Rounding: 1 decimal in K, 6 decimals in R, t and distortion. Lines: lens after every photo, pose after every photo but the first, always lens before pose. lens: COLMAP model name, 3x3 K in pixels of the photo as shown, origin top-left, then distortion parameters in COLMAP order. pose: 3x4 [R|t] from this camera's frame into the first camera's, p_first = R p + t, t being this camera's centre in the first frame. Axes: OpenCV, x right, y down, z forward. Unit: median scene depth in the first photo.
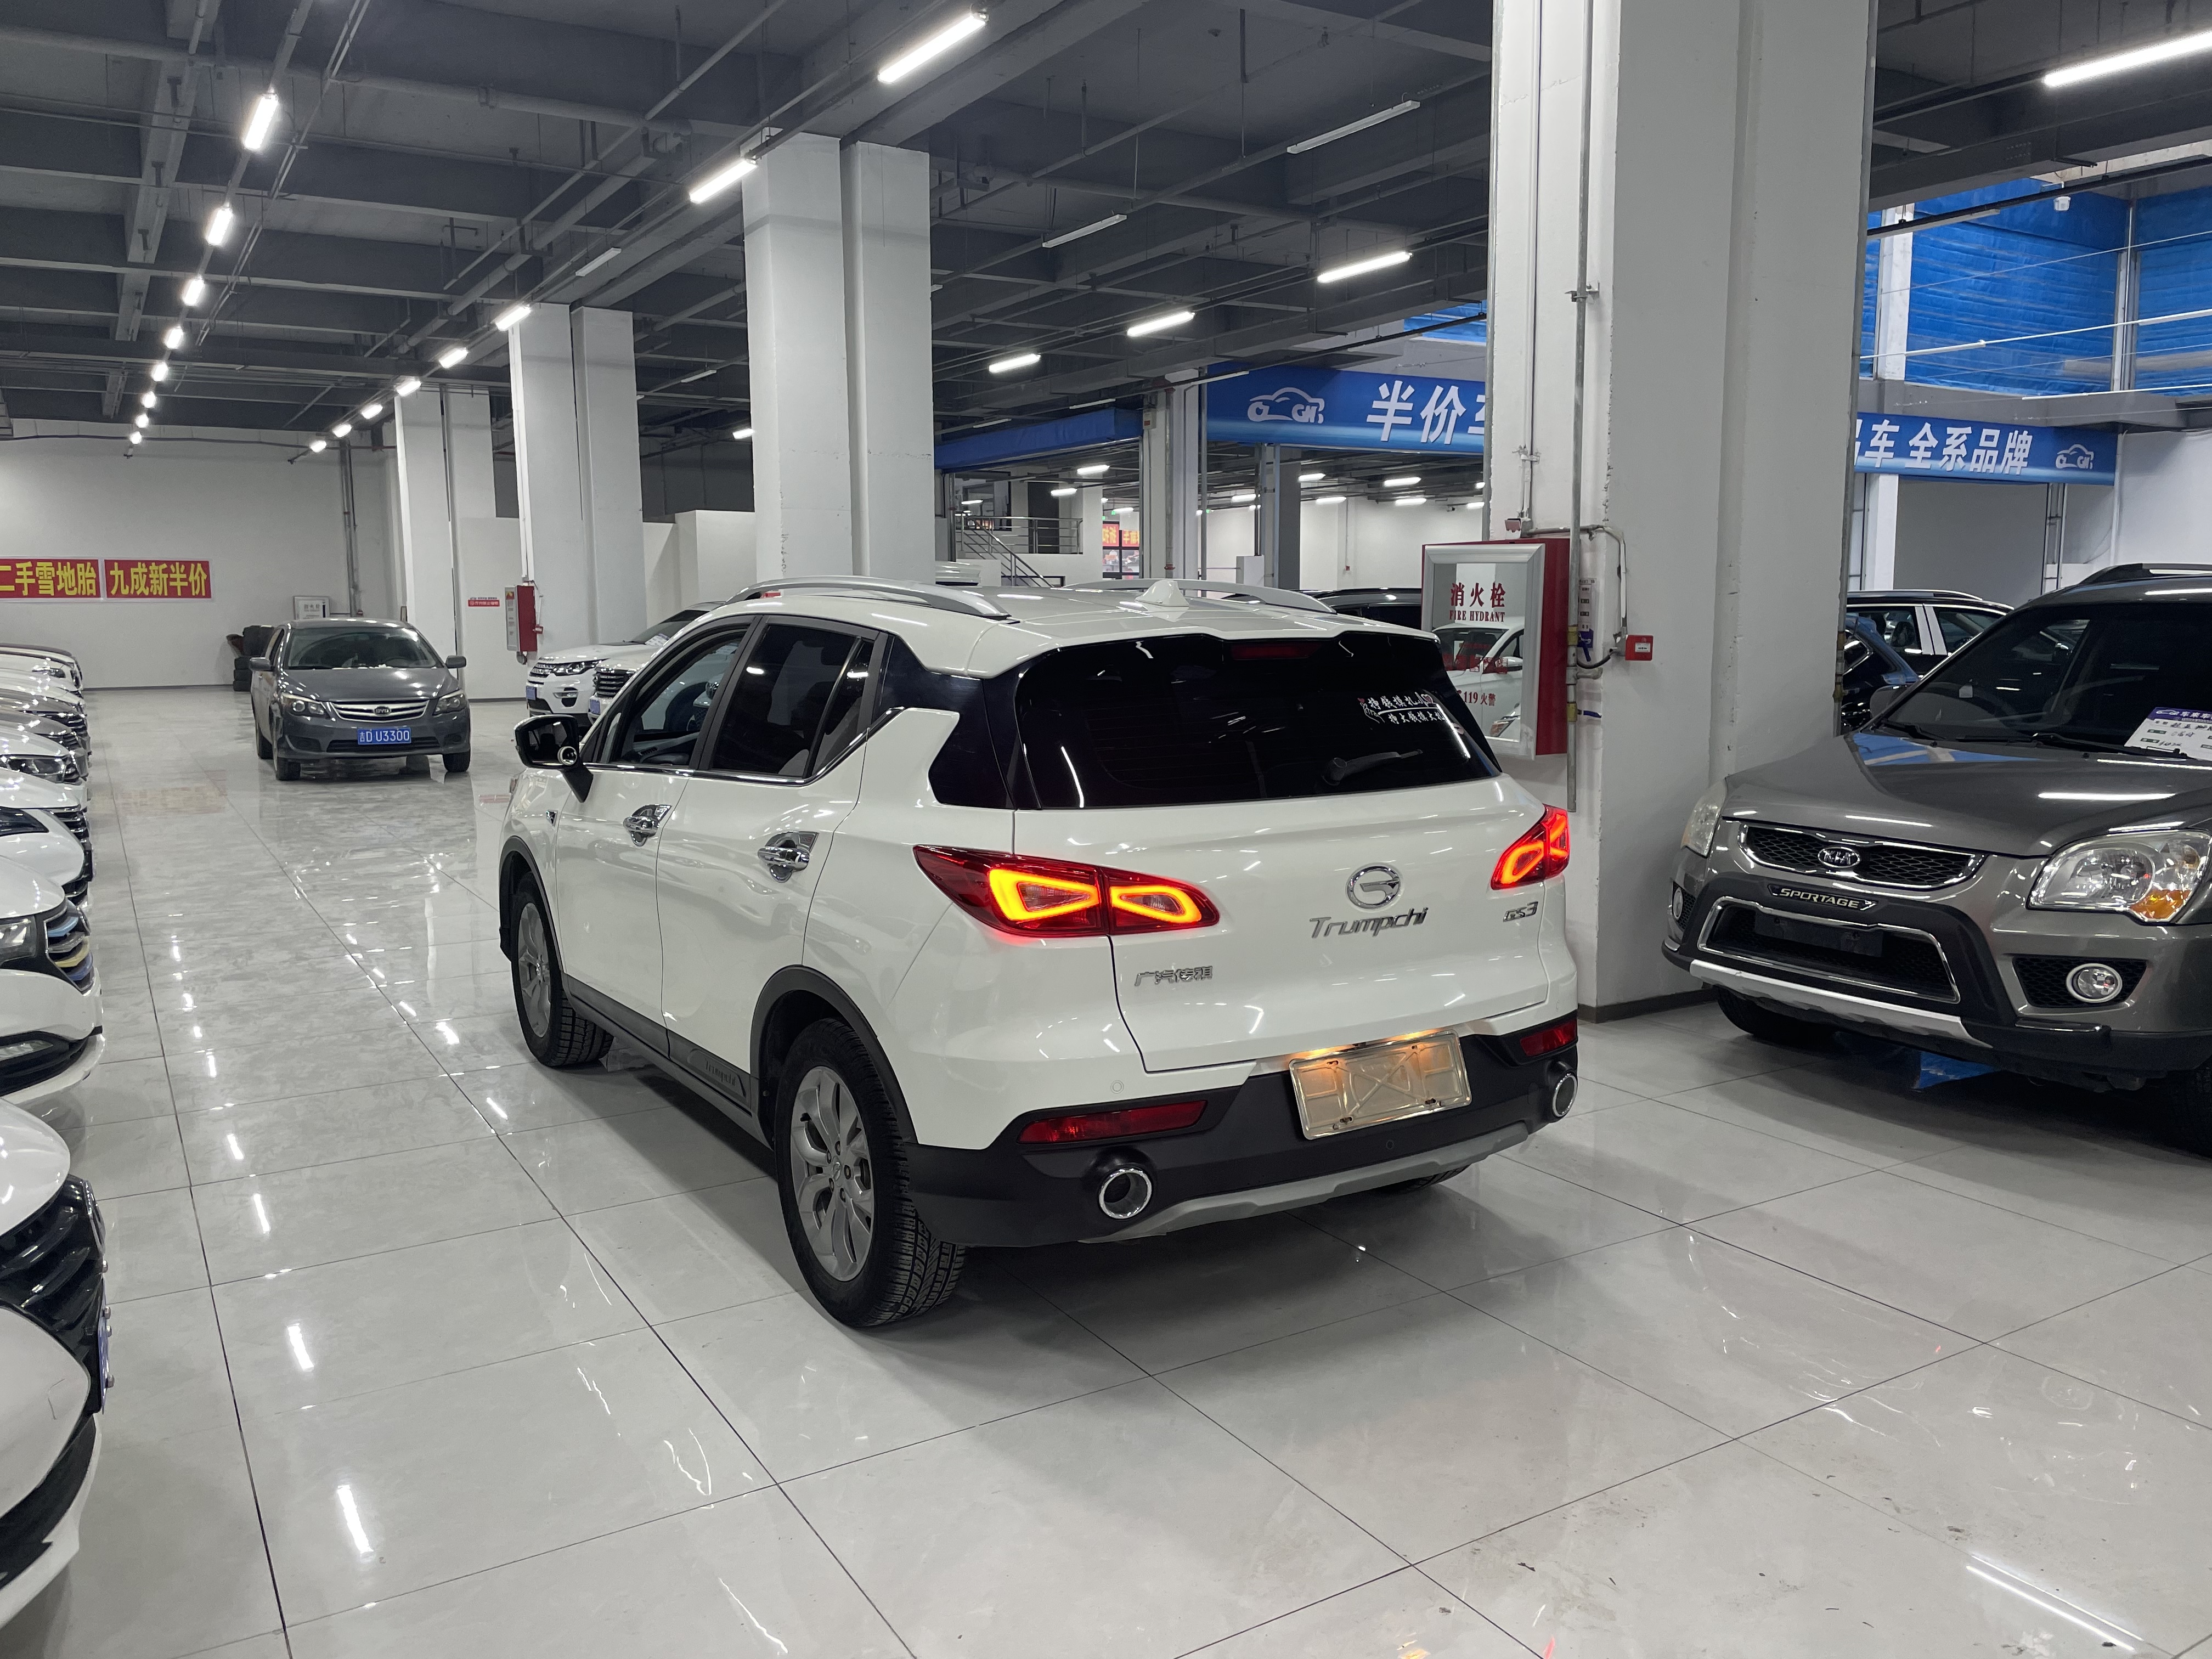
lens RADIAL K [[1679.5, 0, 1106.0], [0, 1679.5, 829.5], [0, 0, 1]] dist [0.079808, -0.105989]
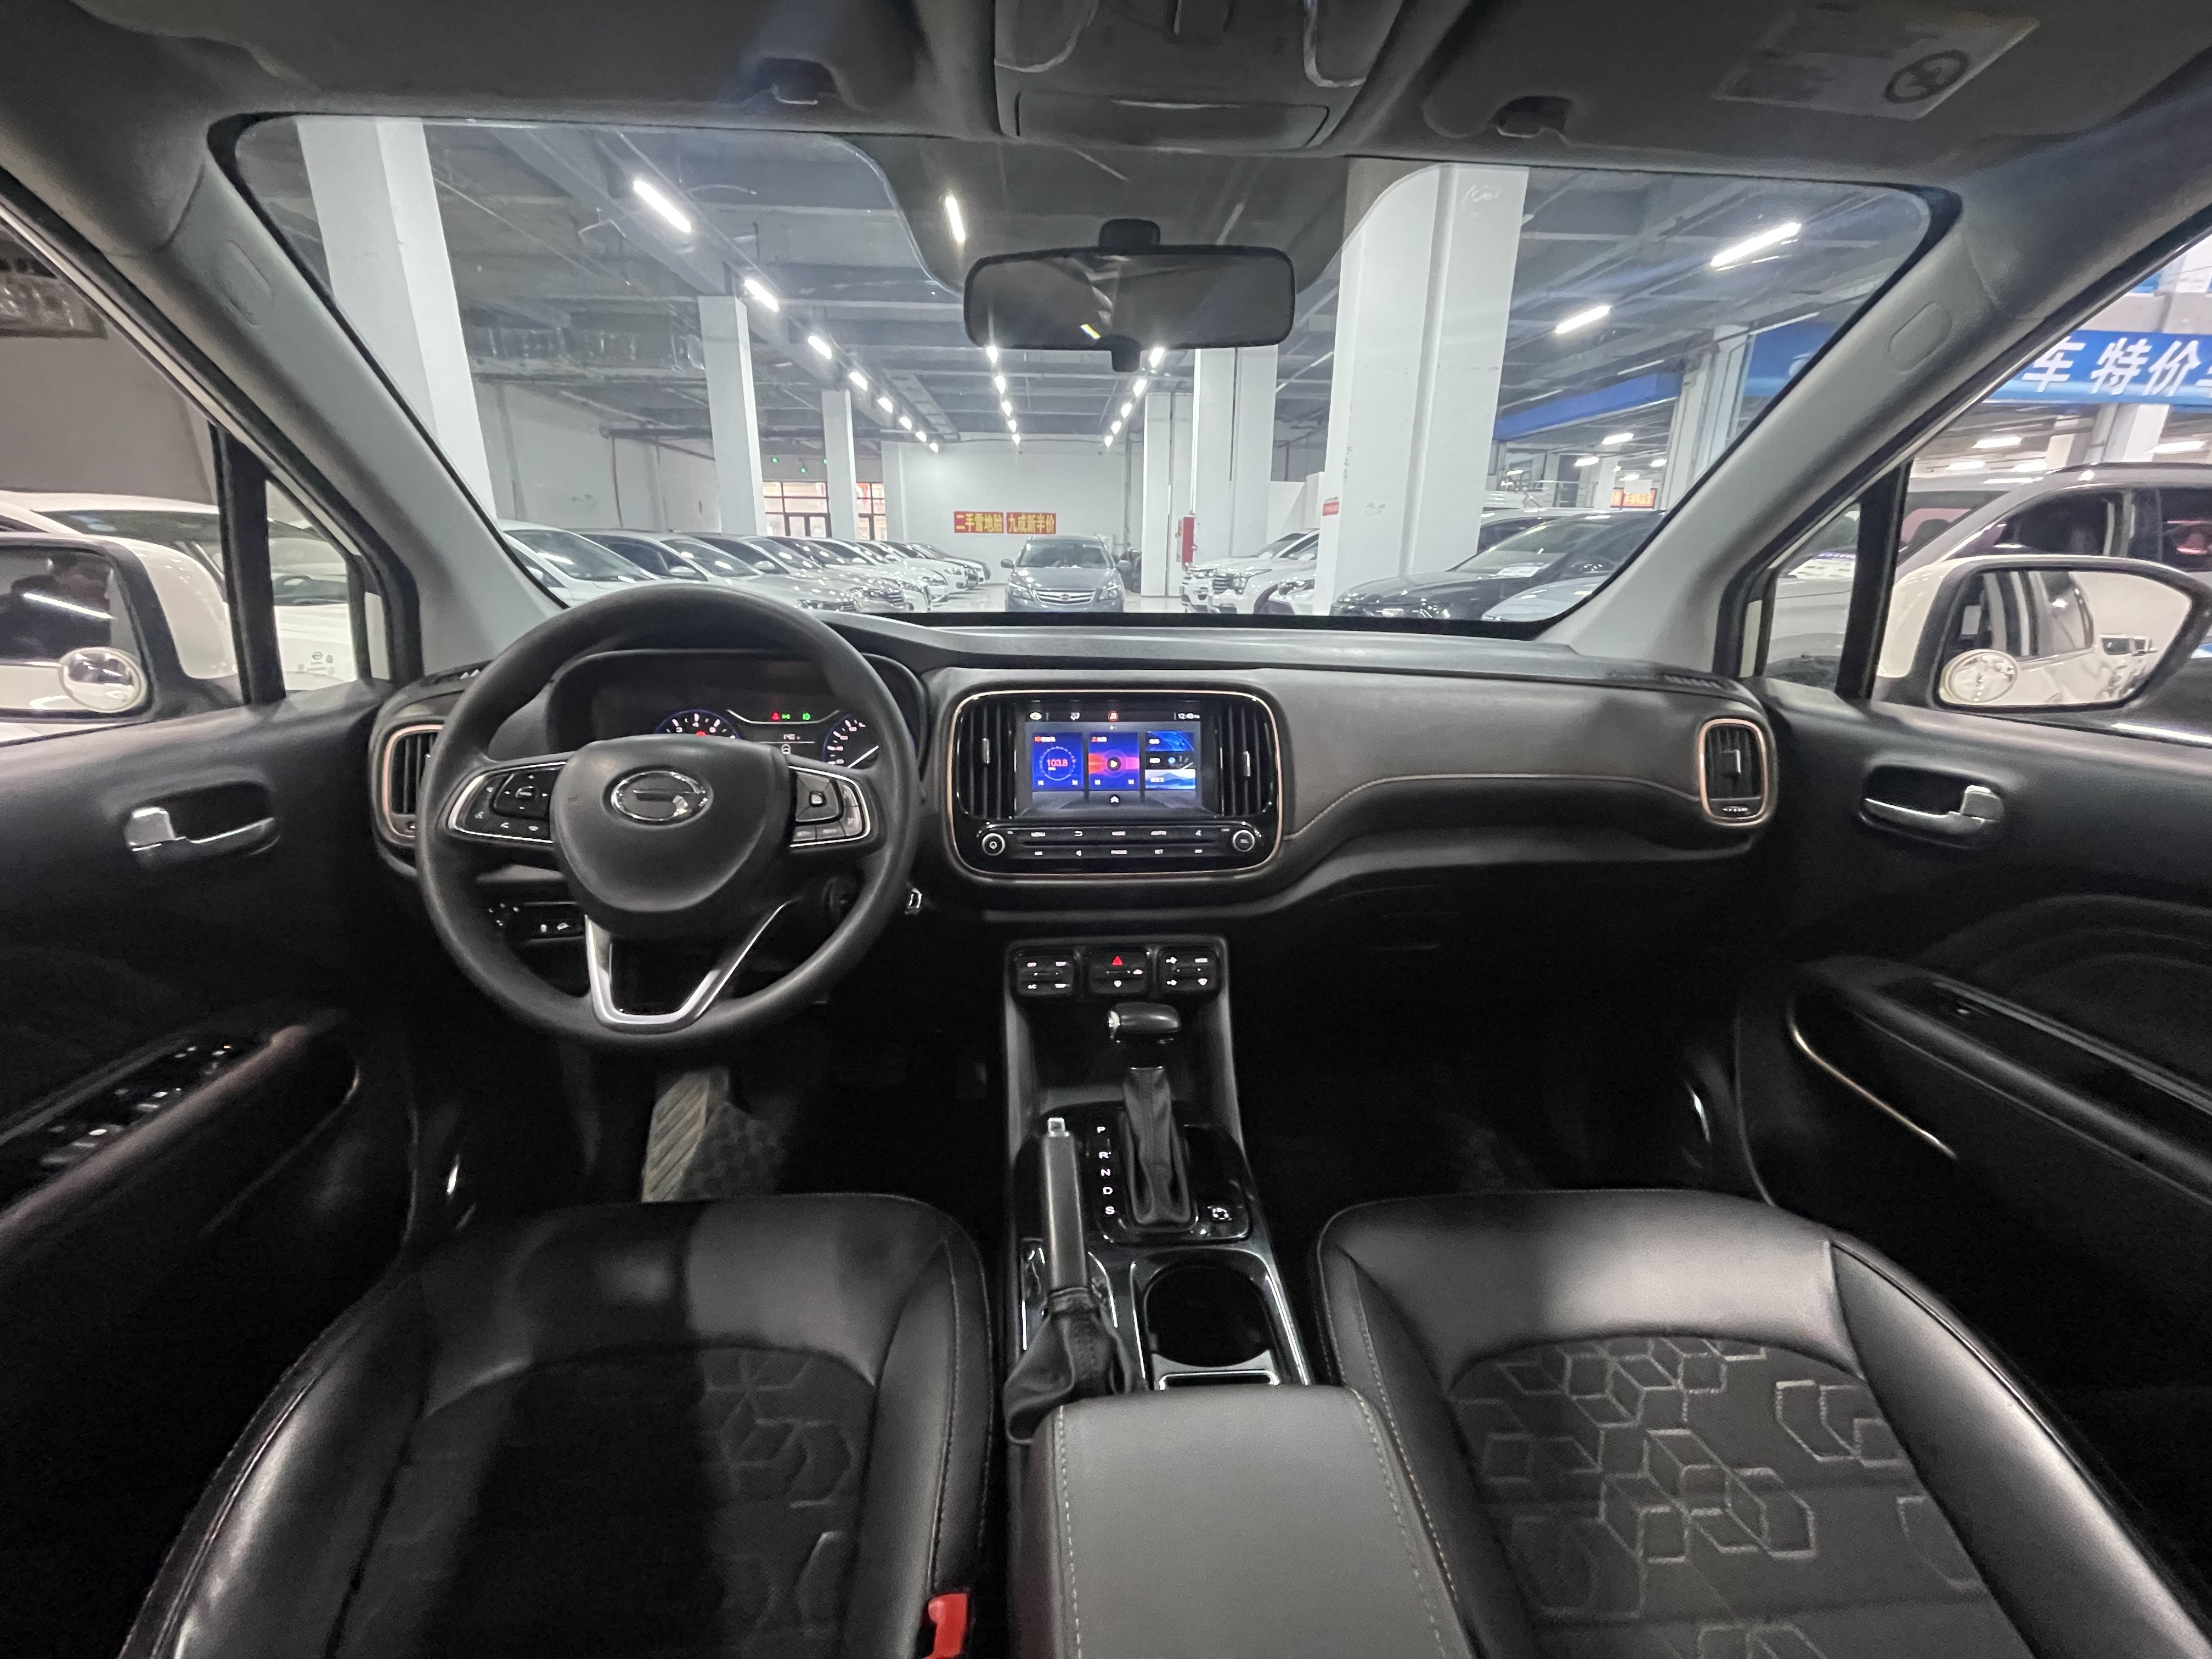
lens RADIAL K [[884.4, 0, 1103.9], [0, 884.4, 841.6], [0, 0, 1]] dist [-0.015978, -0.000210]
pose [[0.885780, 0.160462, -0.435483, -0.040441], [-0.077664, 0.976346, 0.201784, -0.025744], [0.457561, -0.144915, 0.877290, 0.406339]]
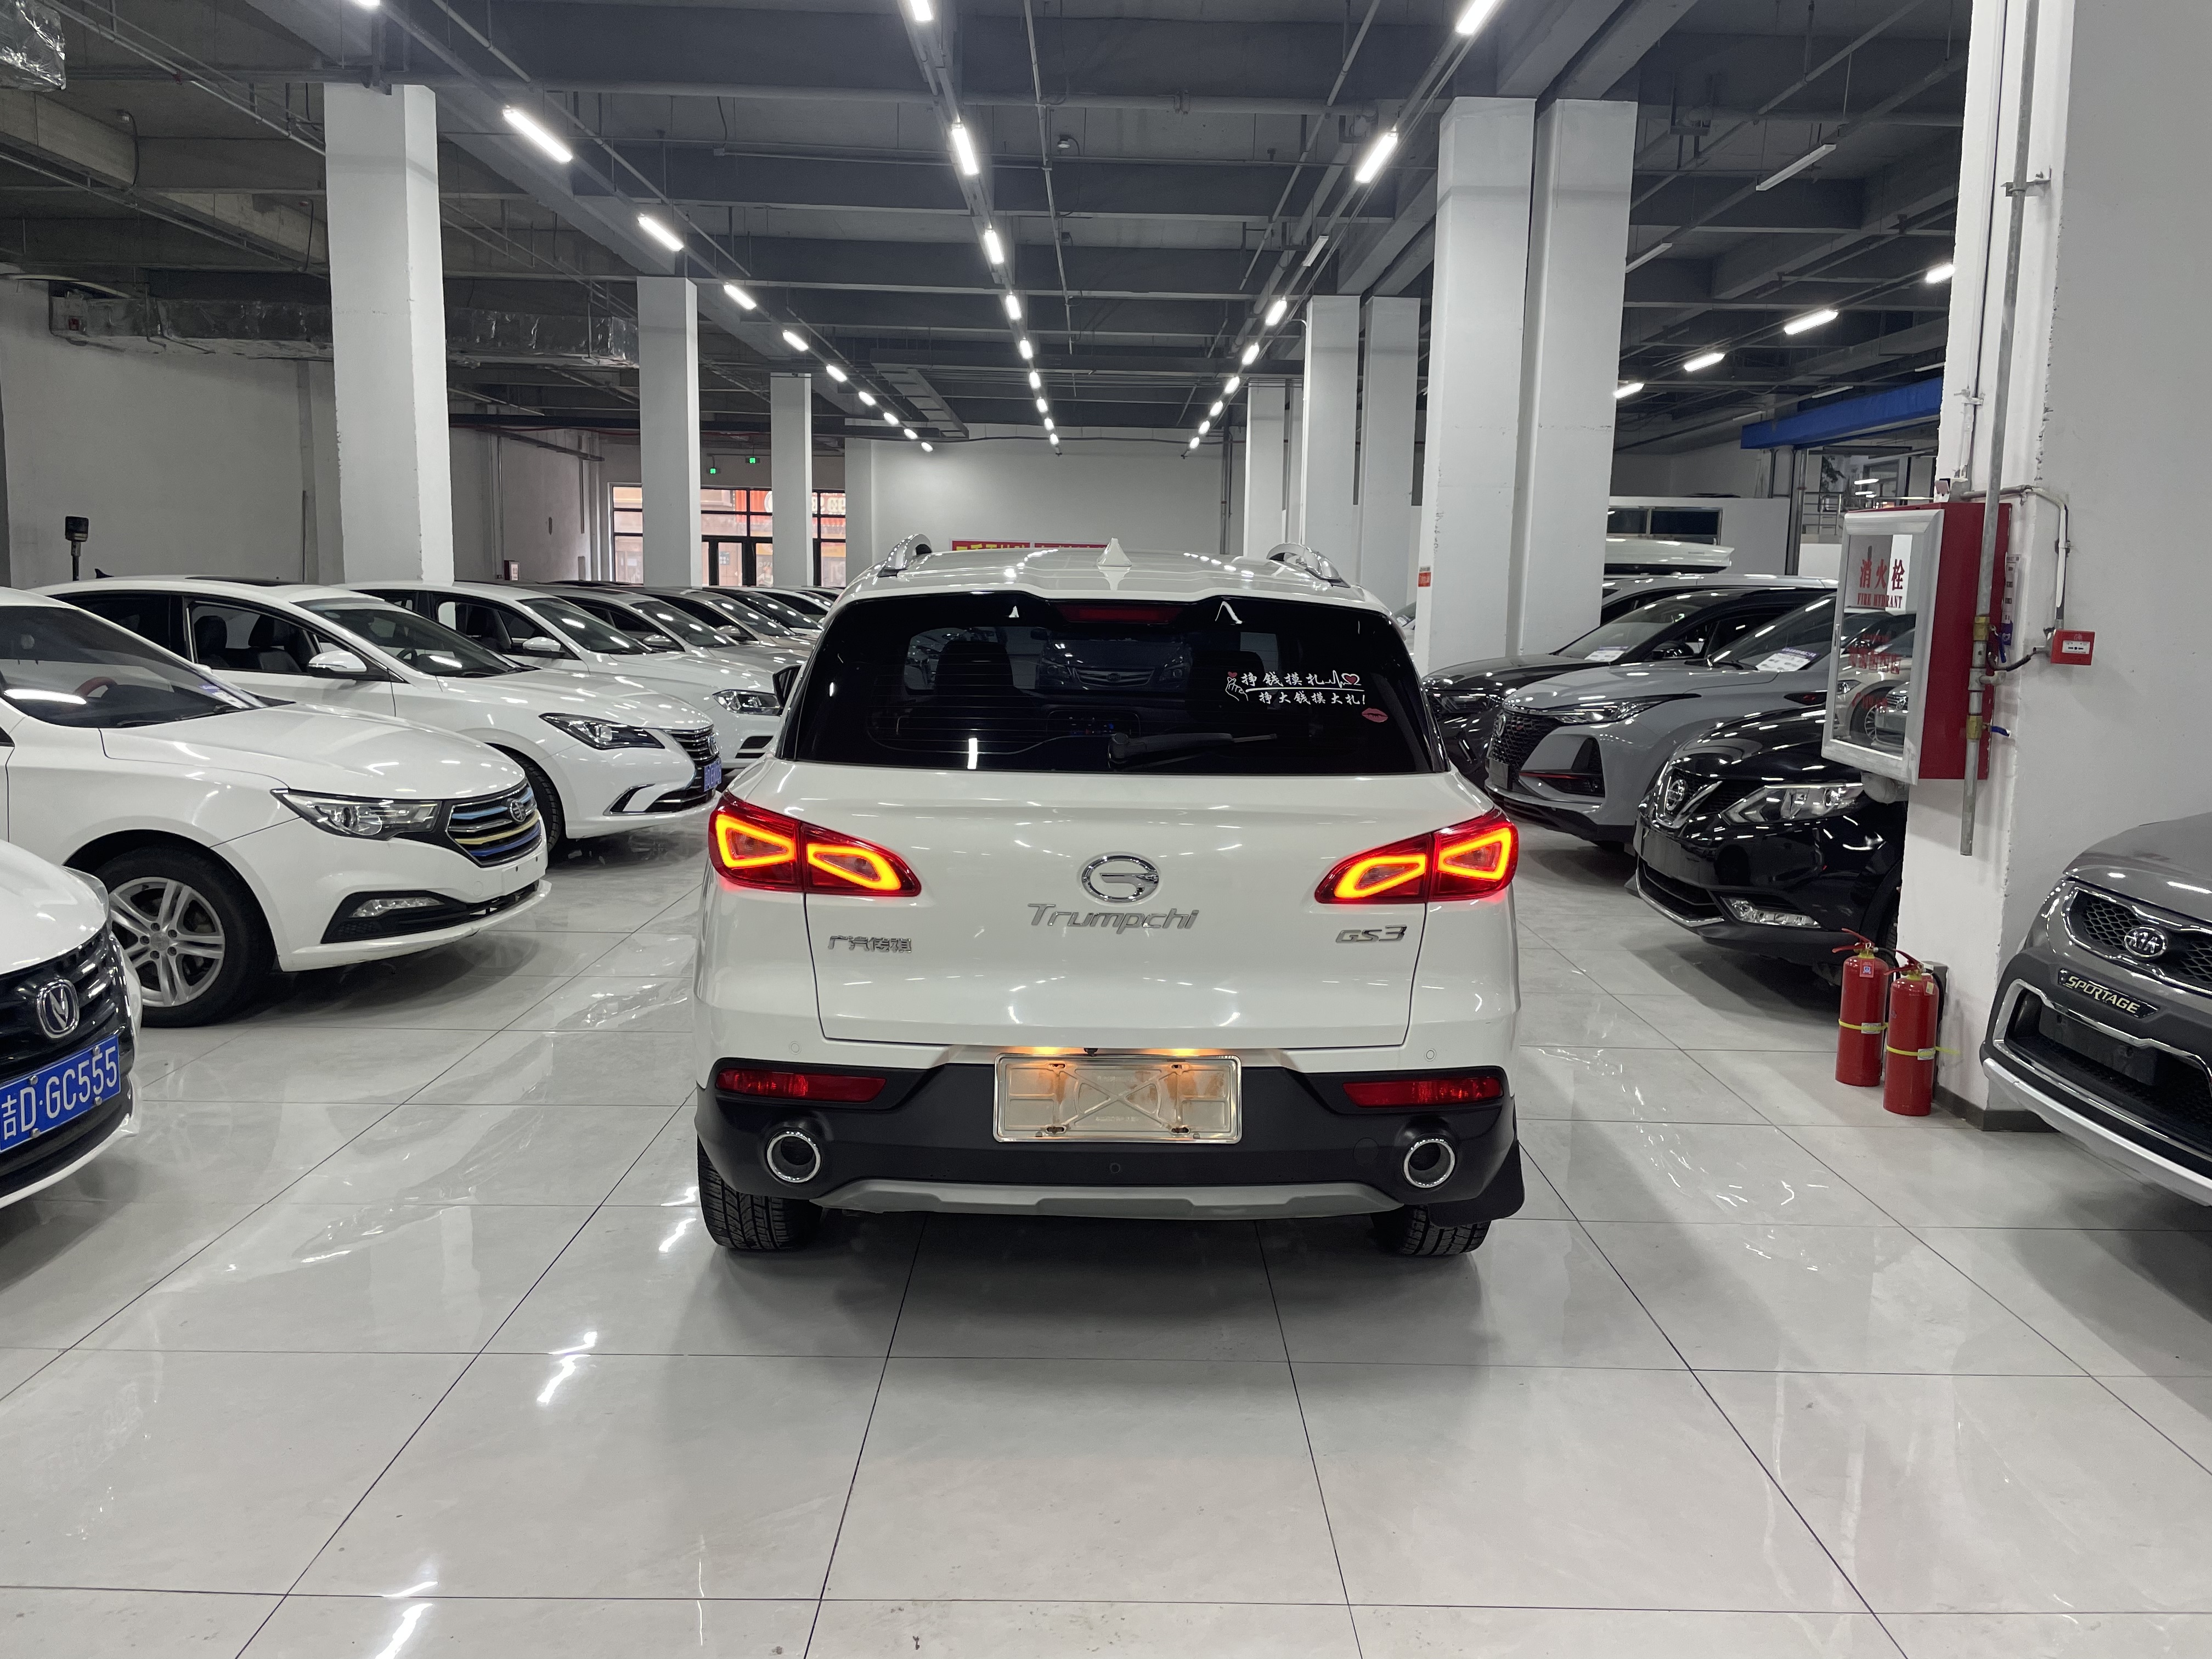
lens RADIAL K [[1670.5, 0, 1113.9], [0, 1670.5, 827.5], [0, 0, 1]] dist [0.092452, -0.115851]
pose [[0.859817, 0.095176, -0.501654, 0.171502], [-0.092116, 0.995267, 0.030943, -0.005745], [0.502225, 0.019605, 0.864515, 0.066005]]
